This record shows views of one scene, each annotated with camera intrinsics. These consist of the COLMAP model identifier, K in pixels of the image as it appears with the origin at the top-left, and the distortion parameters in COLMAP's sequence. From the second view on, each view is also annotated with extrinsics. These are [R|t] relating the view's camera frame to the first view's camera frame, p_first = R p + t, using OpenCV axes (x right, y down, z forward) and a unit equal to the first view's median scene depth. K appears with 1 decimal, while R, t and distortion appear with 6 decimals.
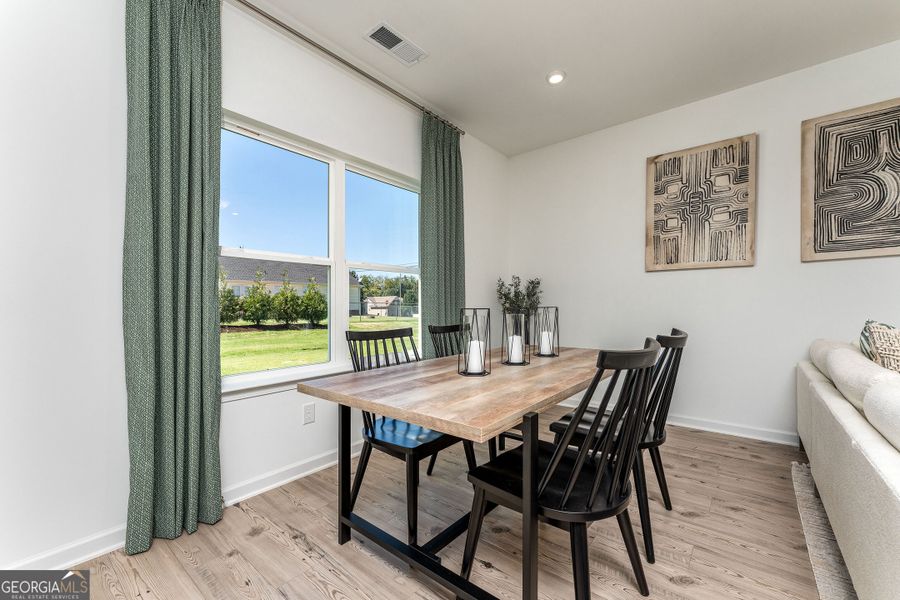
lens RADIAL K [[368.8, 0, 449.4], [0, 368.8, 298.3], [0, 0, 1]] dist [0.000535, 0.000311]
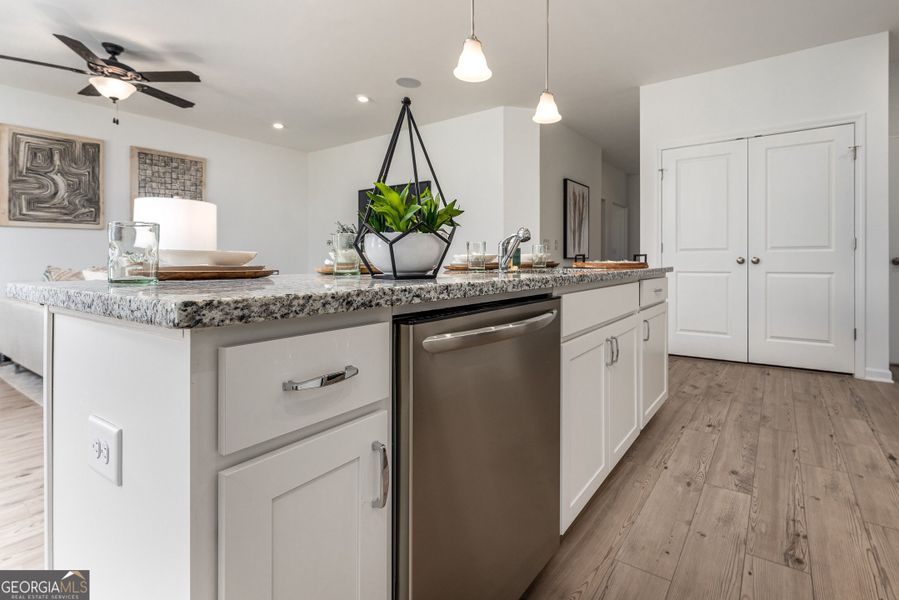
lens RADIAL K [[406.9, 0, 516.0], [0, 406.9, 271.5], [0, 0, 1]] dist [0.000931, 0.000073]
pose [[-0.131458, -0.018029, 0.991158, -0.735877], [-0.013414, 0.999775, 0.016407, 0.017763], [-0.991231, -0.011139, -0.131671, -0.649213]]
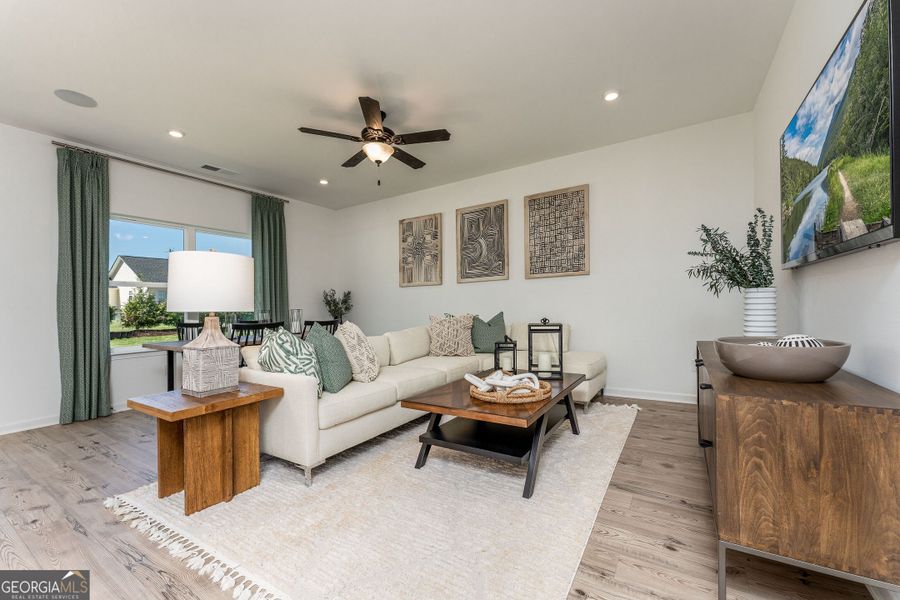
lens RADIAL K [[367.4, 0, 451.9], [0, 367.4, 297.3], [0, 0, 1]] dist [0.001328, 0.000015]
pose [[0.991404, -0.011515, 0.130325, 0.634475], [0.012374, 0.999907, -0.005781, -0.015118], [-0.130246, 0.007344, 0.991454, -0.808911]]
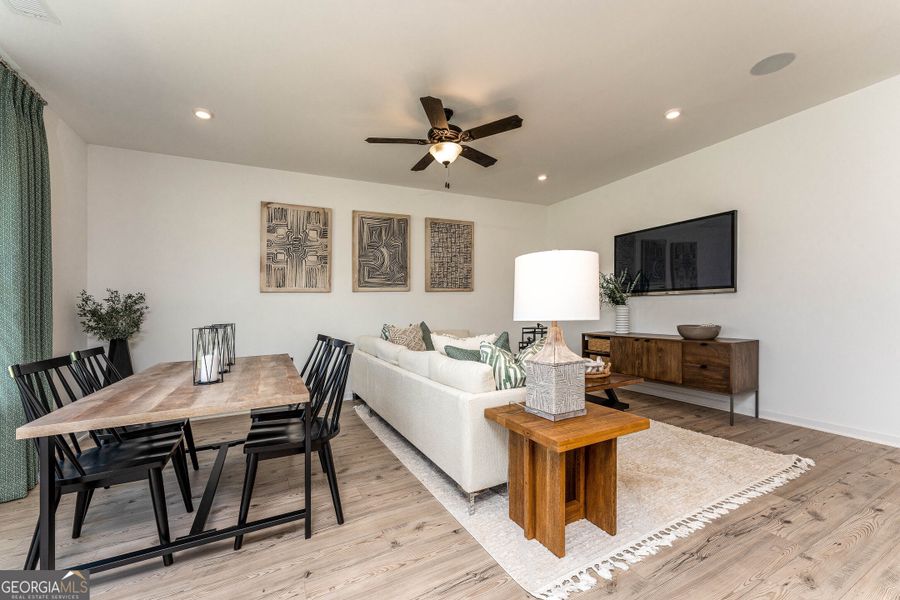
lens RADIAL K [[365.7, 0, 460.0], [0, 365.7, 310.3], [0, 0, 1]] dist [-0.000434, -0.000047]
pose [[0.391139, -0.005566, 0.920315, -0.390608], [0.002074, 0.999985, 0.005166, -0.019000], [-0.920329, -0.000112, 0.391145, -0.117560]]
